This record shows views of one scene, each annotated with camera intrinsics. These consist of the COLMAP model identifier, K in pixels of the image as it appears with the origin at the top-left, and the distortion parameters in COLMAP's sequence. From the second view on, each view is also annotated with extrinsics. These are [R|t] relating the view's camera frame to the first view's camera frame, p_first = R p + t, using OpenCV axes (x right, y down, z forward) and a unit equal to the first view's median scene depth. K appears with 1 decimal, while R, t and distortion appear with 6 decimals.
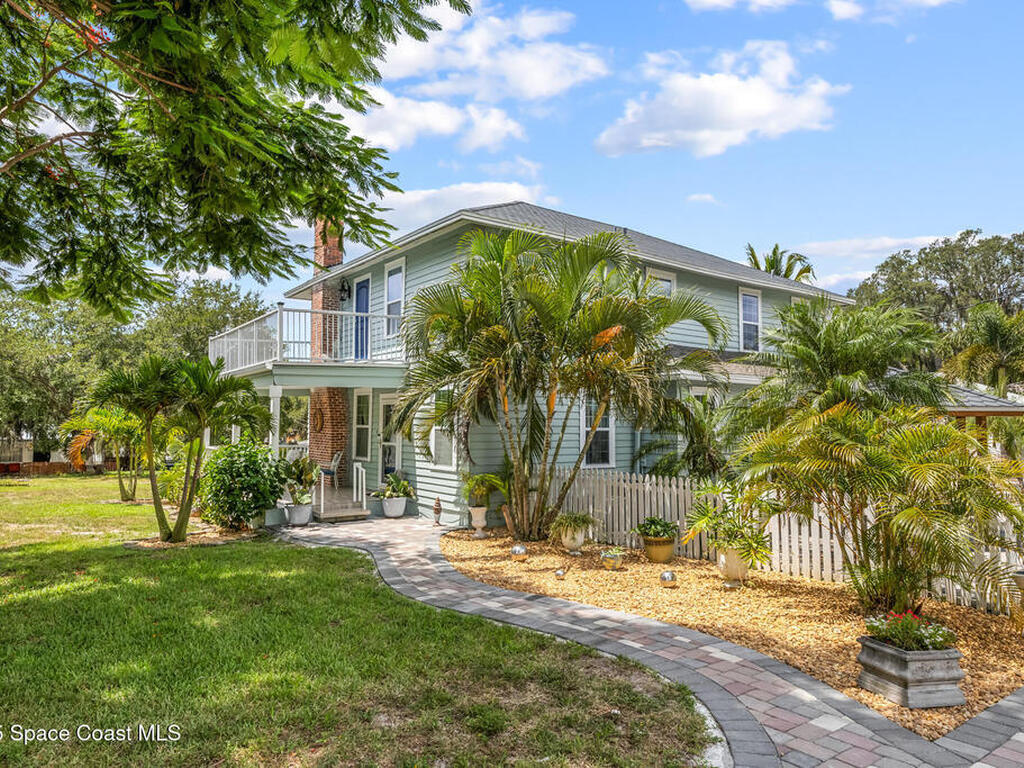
lens RADIAL K [[640.8, 0, 512.0], [0, 640.8, 384.0], [0, 0, 1]] dist [-0.000295, 0.000014]
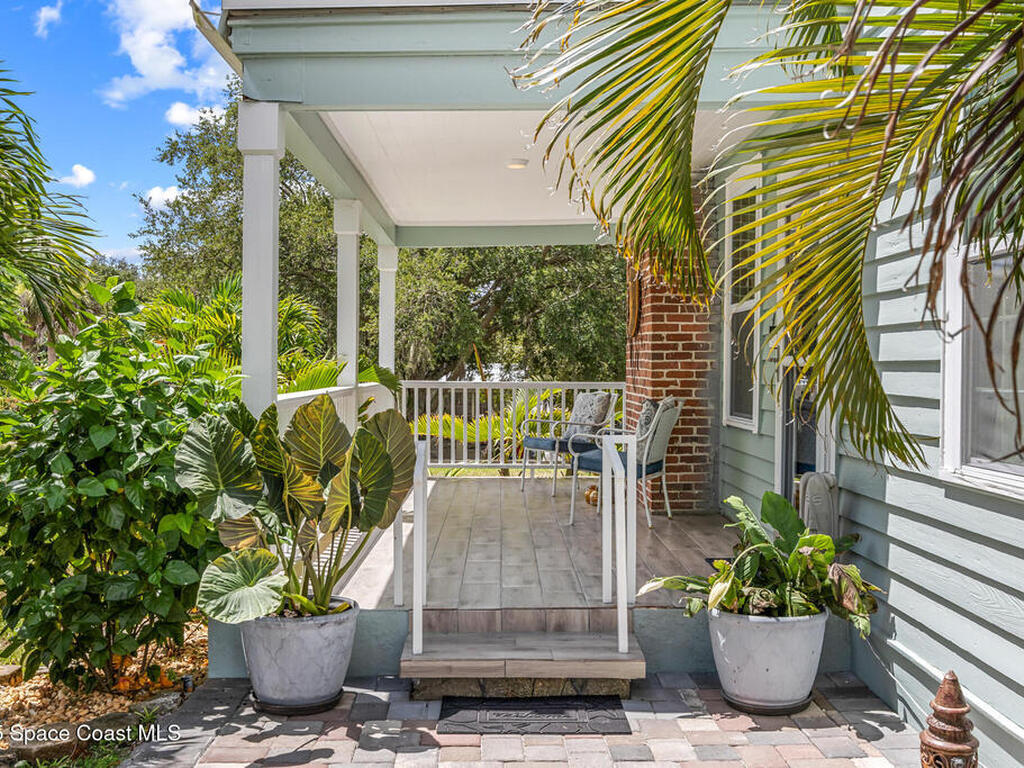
lens RADIAL K [[1053.1, 0, 512.0], [0, 1053.1, 384.0], [0, 0, 1]] dist [-0.000225, 0.000545]
pose [[0.794645, 0.007848, -0.607024, -0.043243], [0.034200, 0.997750, 0.057671, 0.081439], [0.606111, -0.066589, 0.792588, 0.673775]]
